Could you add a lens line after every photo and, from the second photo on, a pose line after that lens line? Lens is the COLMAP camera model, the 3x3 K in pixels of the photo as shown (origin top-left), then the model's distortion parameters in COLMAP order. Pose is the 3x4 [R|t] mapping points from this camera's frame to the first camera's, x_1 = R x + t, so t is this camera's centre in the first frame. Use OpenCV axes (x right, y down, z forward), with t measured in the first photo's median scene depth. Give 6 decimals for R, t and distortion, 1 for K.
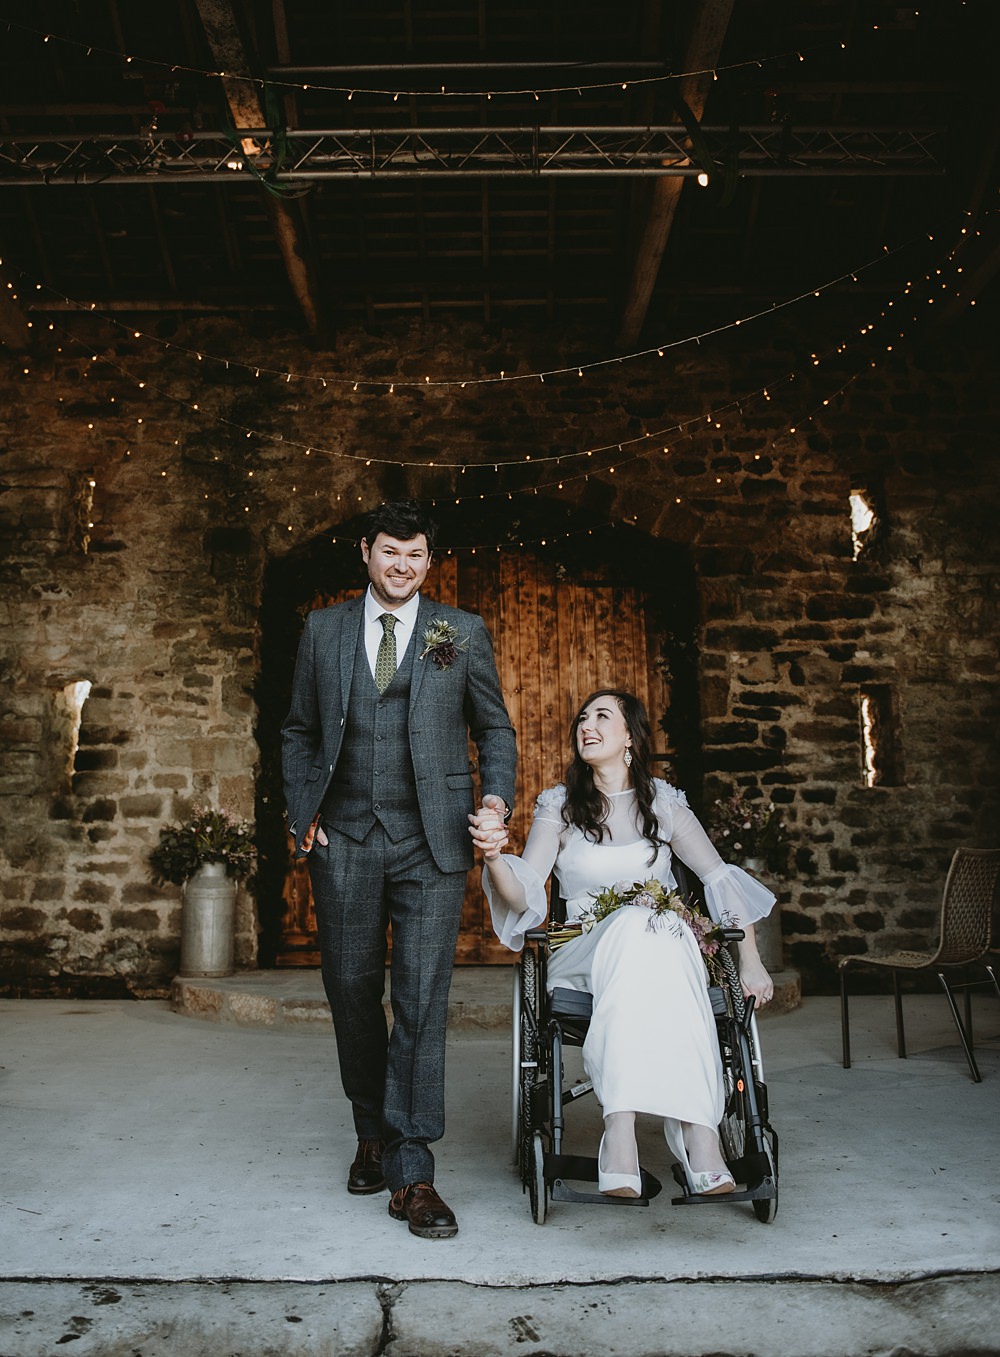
lens RADIAL K [[1298.6, 0, 445.7], [0, 1298.6, 539.1], [0, 0, 1]] dist [-0.047296, 0.000000]
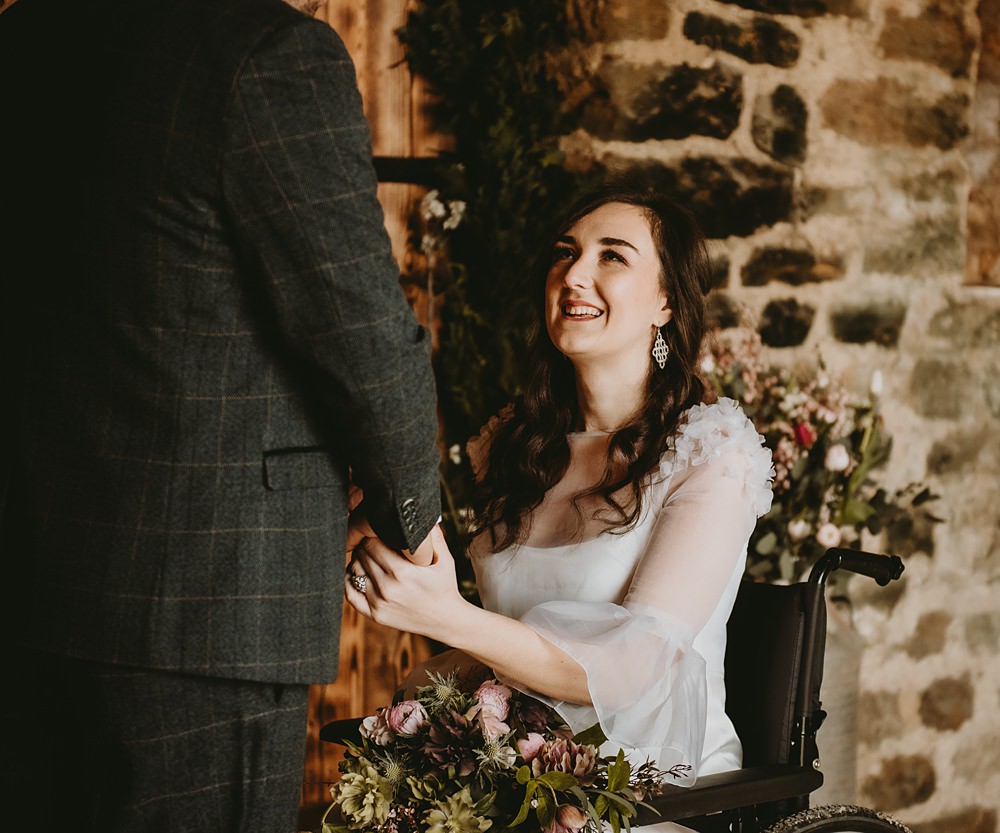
lens RADIAL K [[2529.4, 0, 664.5], [0, 2529.4, 389.7], [0, 0, 1]] dist [0.258451, 0.000000]
pose [[0.700106, -0.033456, 0.713255, -0.168371], [-0.195739, 0.951644, 0.236768, 0.079051], [-0.686686, -0.305375, 0.659703, 0.615996]]
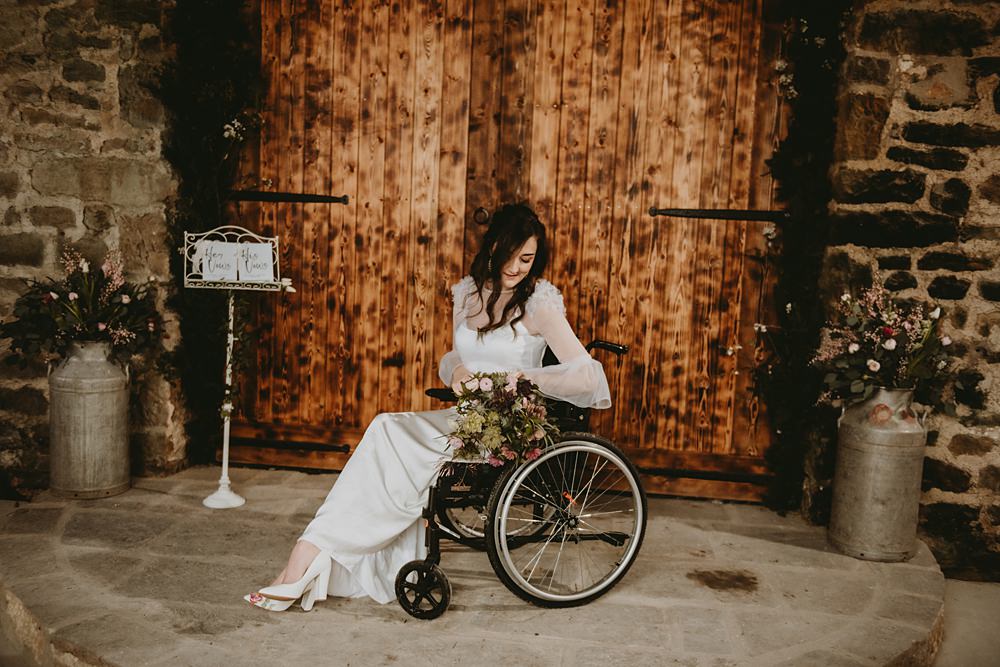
lens RADIAL K [[939.0, 0, 501.1], [0, 939.0, 336.2], [0, 0, 1]] dist [0.018673, 0.000000]
pose [[0.993819, 0.061924, -0.092141, 0.081348], [-0.025489, 0.935083, 0.353510, 0.058610], [0.108050, -0.348976, 0.930882, 0.515574]]
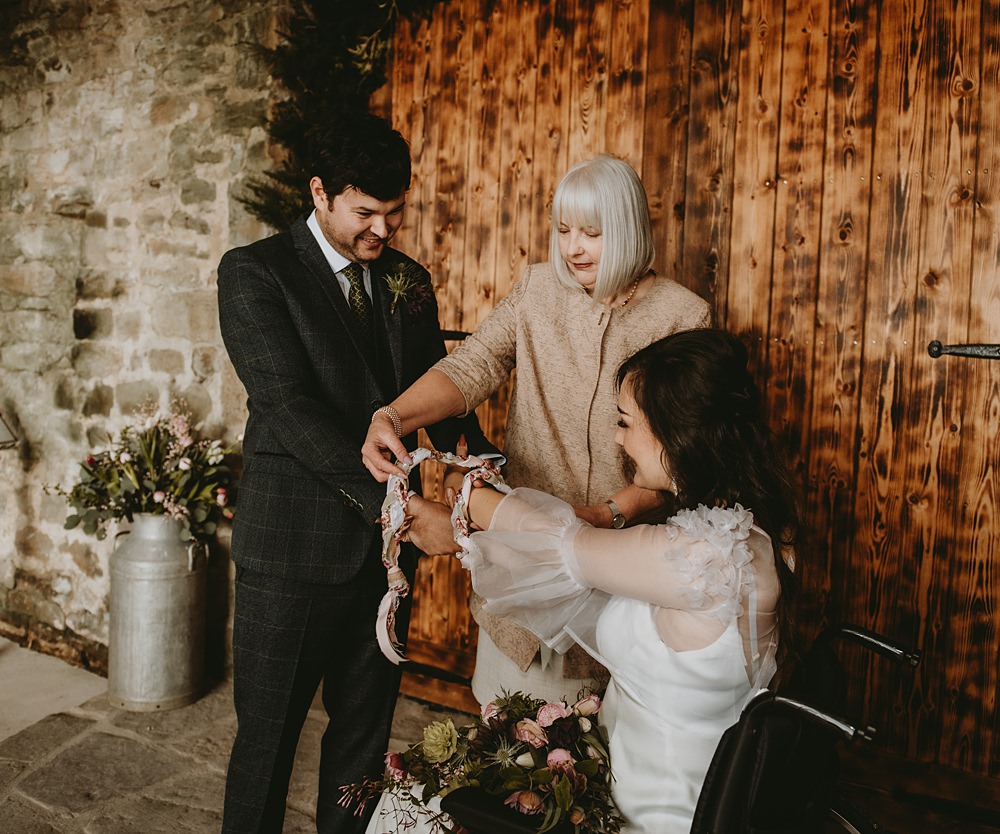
lens RADIAL K [[906.1, 0, 514.2], [0, 906.1, 396.3], [0, 0, 1]] dist [-0.053341, 0.000000]
pose [[0.861219, 0.067289, -0.503761, 0.139761], [0.074069, 0.963997, 0.255390, 0.105699], [0.502808, -0.257260, 0.825228, 0.718571]]
